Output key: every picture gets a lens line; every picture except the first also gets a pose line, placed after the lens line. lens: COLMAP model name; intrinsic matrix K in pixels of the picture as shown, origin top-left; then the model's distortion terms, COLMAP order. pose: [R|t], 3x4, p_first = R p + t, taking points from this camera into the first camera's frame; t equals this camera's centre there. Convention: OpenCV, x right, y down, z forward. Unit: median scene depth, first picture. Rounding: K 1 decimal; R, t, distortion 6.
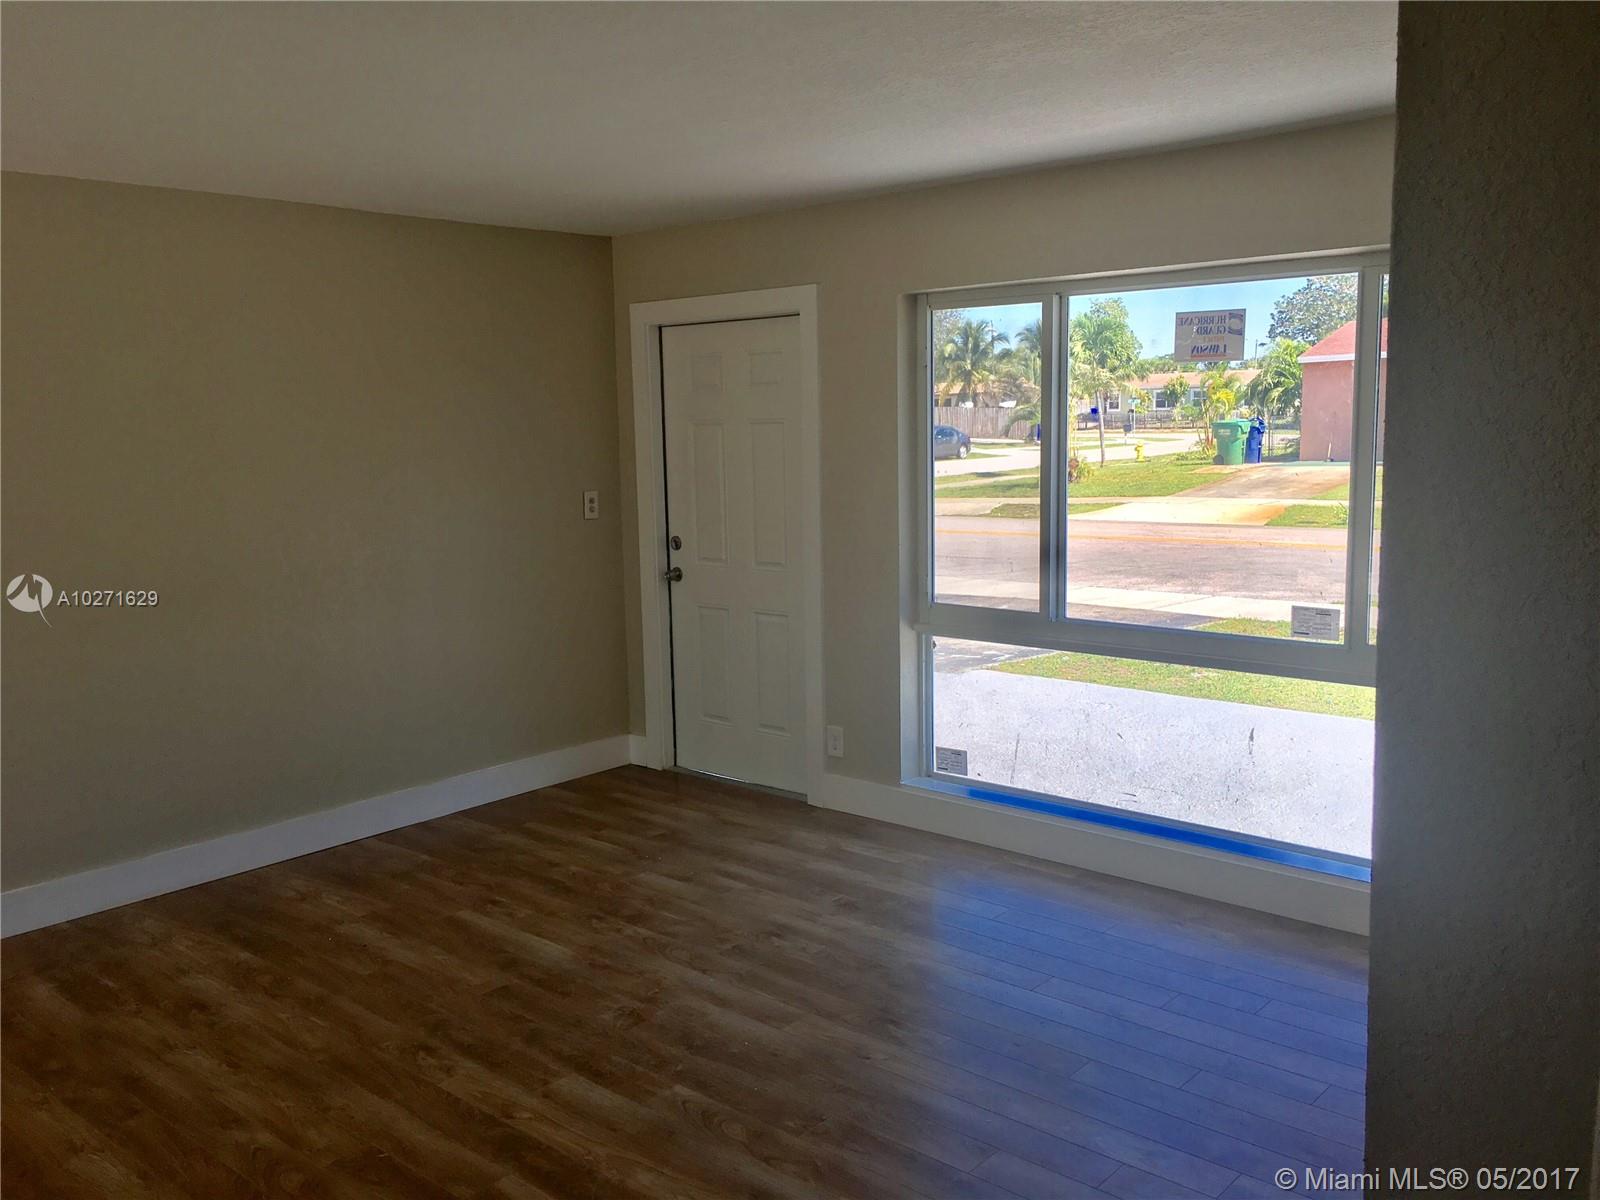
lens RADIAL K [[1360.7, 0, 803.1], [0, 1360.7, 594.4], [0, 0, 1]] dist [0.061300, -0.075826]
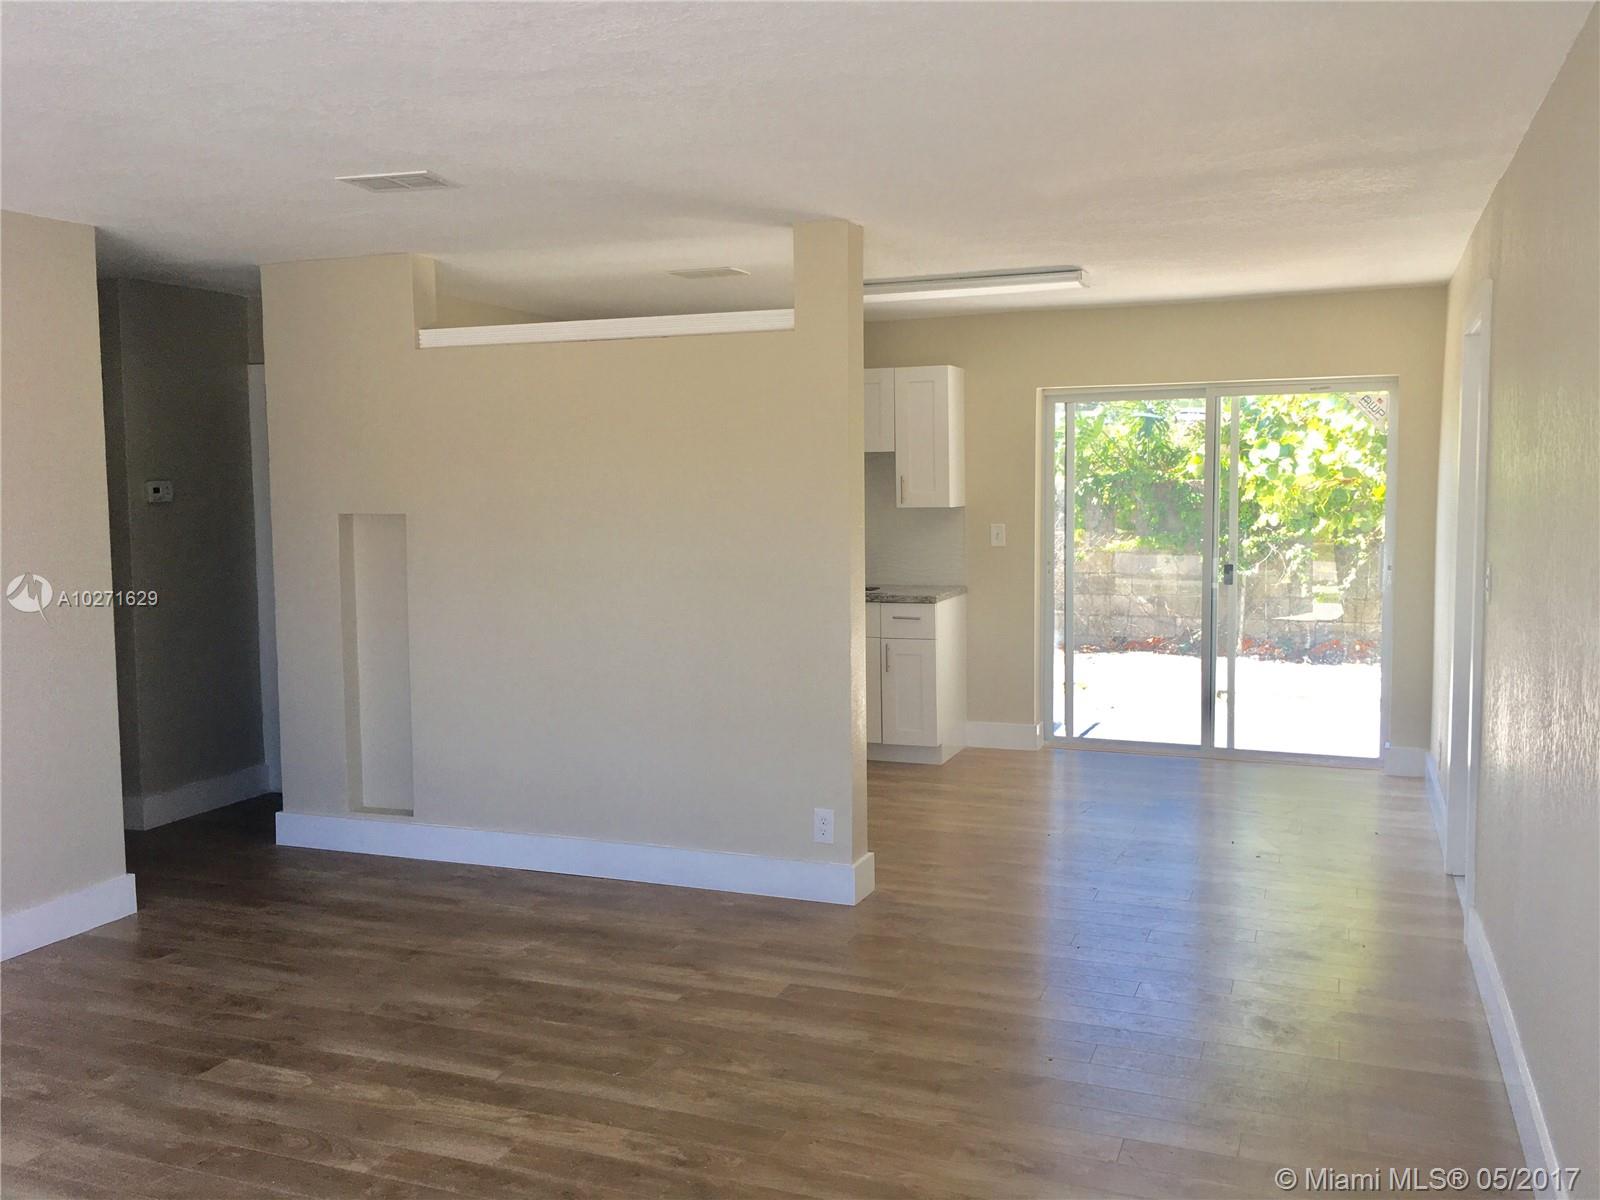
lens RADIAL K [[1360.7, 0, 793.8], [0, 1360.7, 597.9], [0, 0, 1]] dist [0.061300, -0.075826]
pose [[-0.941445, 0.066924, -0.330458, -0.080251], [-0.008034, 0.975372, 0.220420, -0.216475], [0.337071, 0.210169, -0.917721, 1.810531]]
